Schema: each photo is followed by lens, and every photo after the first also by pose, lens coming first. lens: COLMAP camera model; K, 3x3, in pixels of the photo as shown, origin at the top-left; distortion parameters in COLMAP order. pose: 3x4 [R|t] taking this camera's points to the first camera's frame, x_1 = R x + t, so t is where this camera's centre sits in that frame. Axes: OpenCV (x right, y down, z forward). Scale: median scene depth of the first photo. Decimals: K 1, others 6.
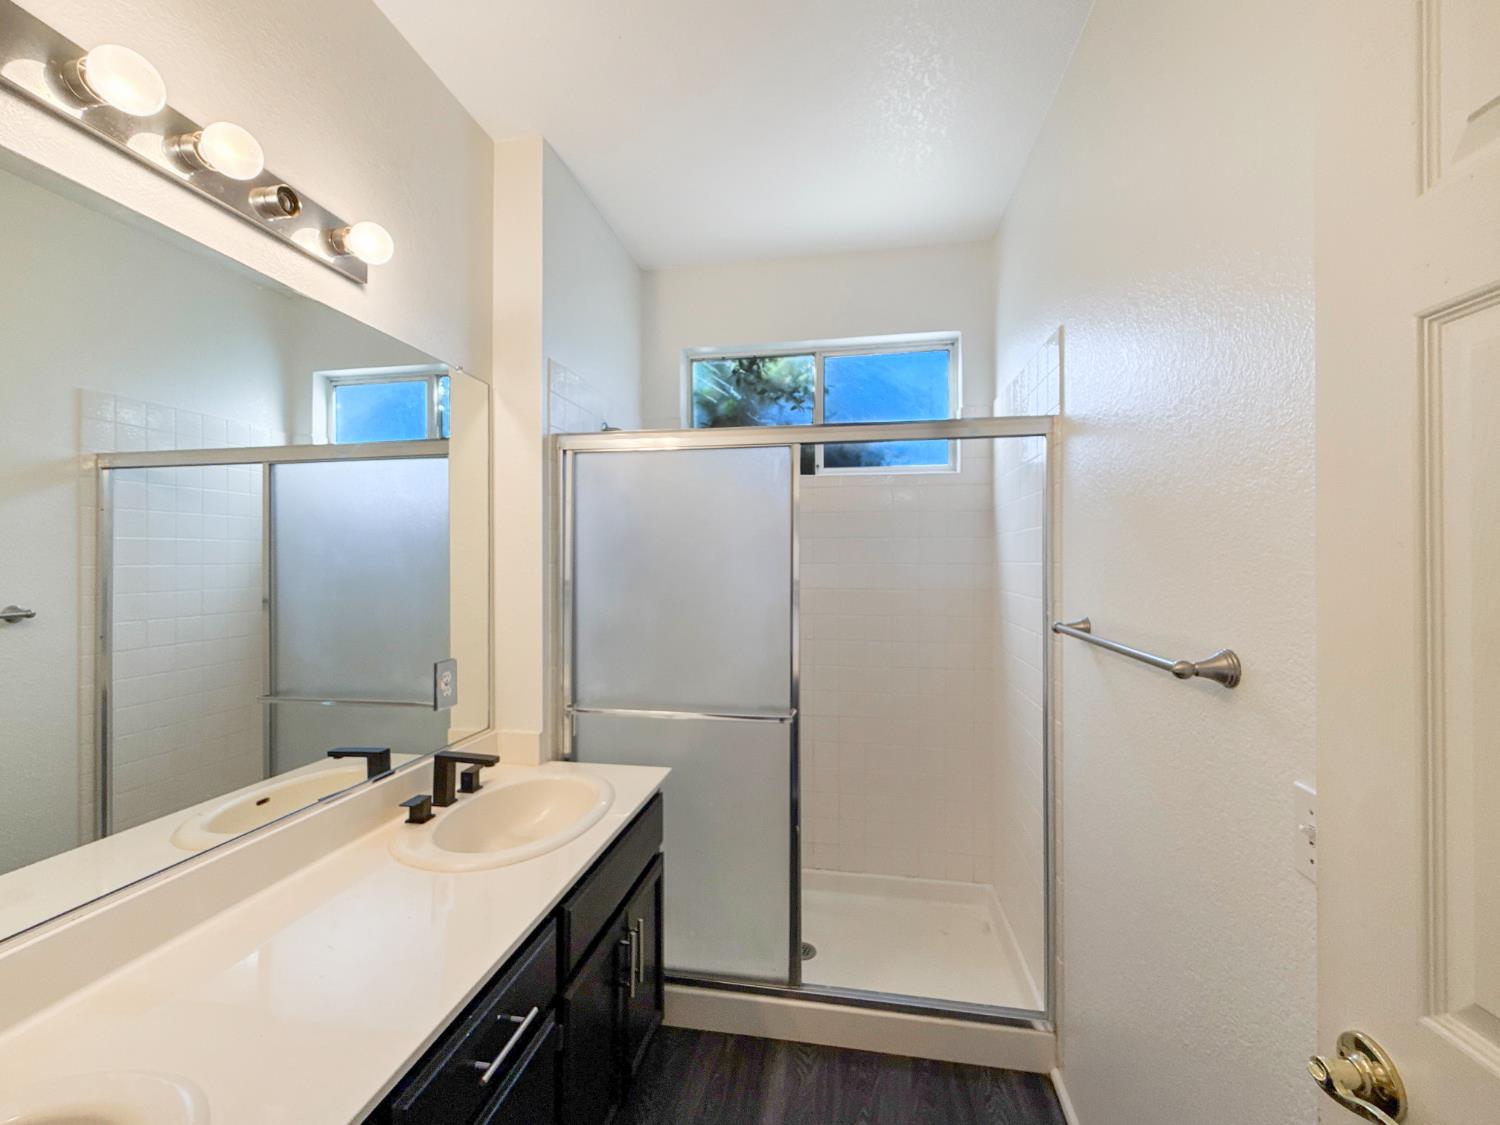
lens RADIAL K [[629.8, 0, 747.9], [0, 629.8, 563.5], [0, 0, 1]] dist [-0.002509, 0.000297]
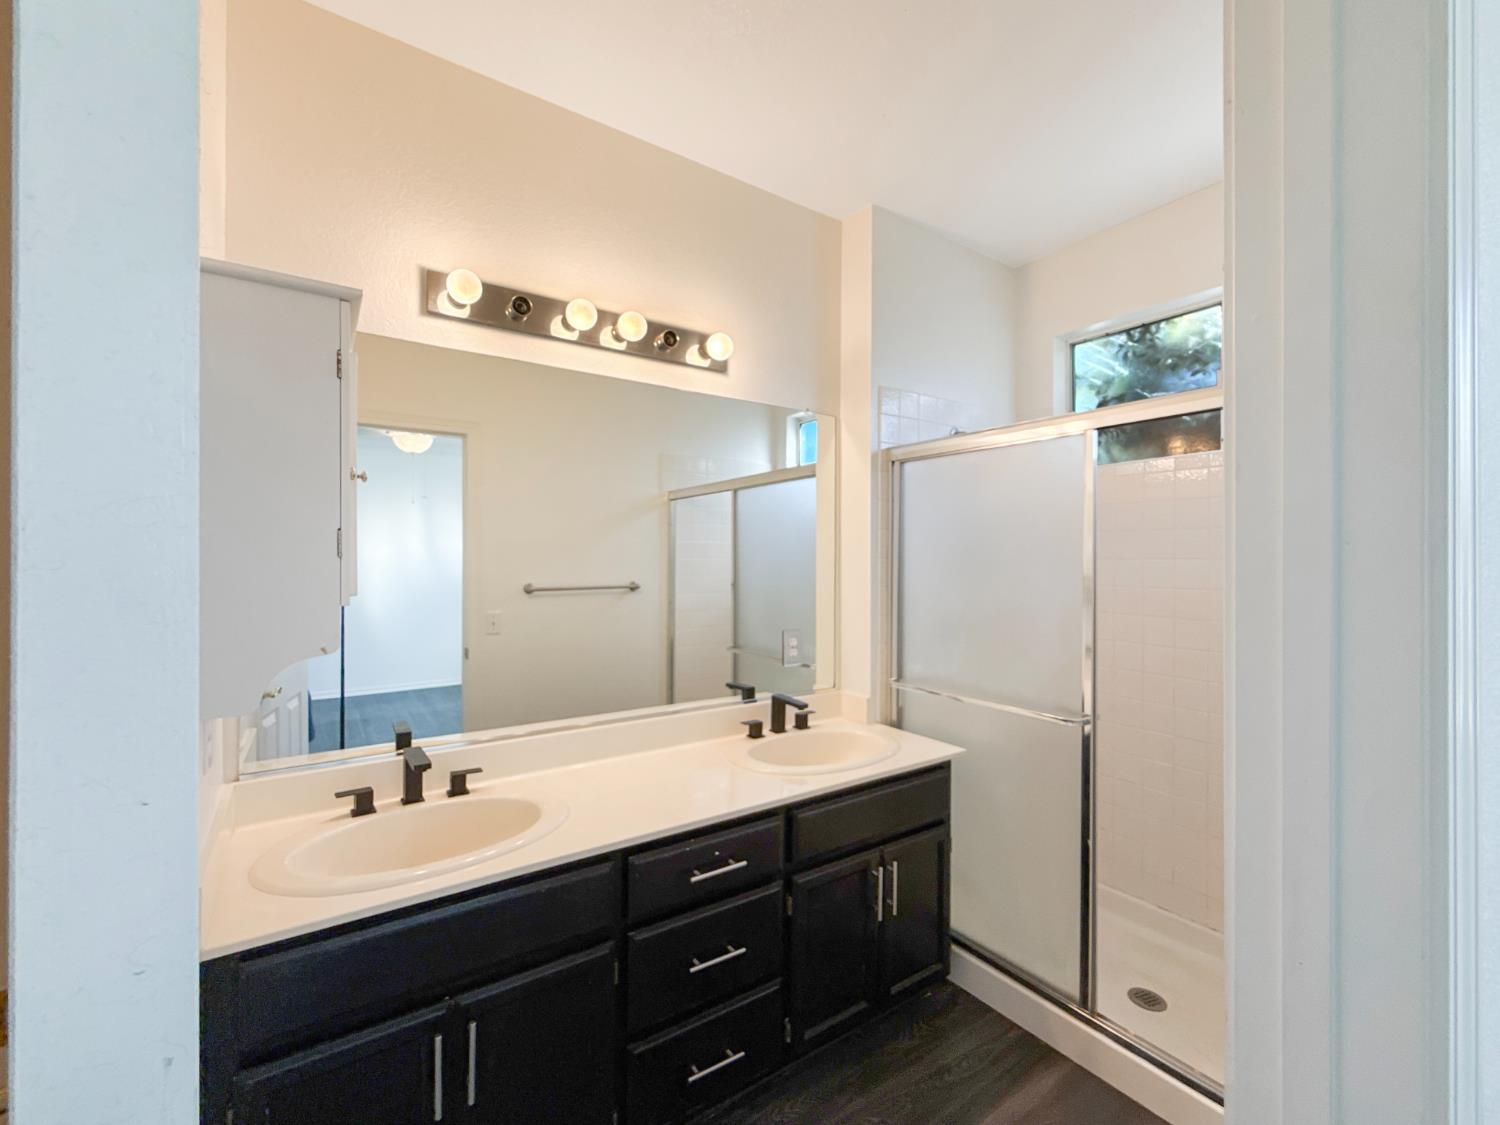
lens RADIAL K [[629.8, 0, 757.7], [0, 629.8, 559.4], [0, 0, 1]] dist [-0.002509, 0.000297]
pose [[0.707806, 0.002880, -0.706401, 0.357839], [-0.002600, 0.999996, 0.001472, 0.001379], [0.706402, 0.000795, 0.707811, -0.007411]]
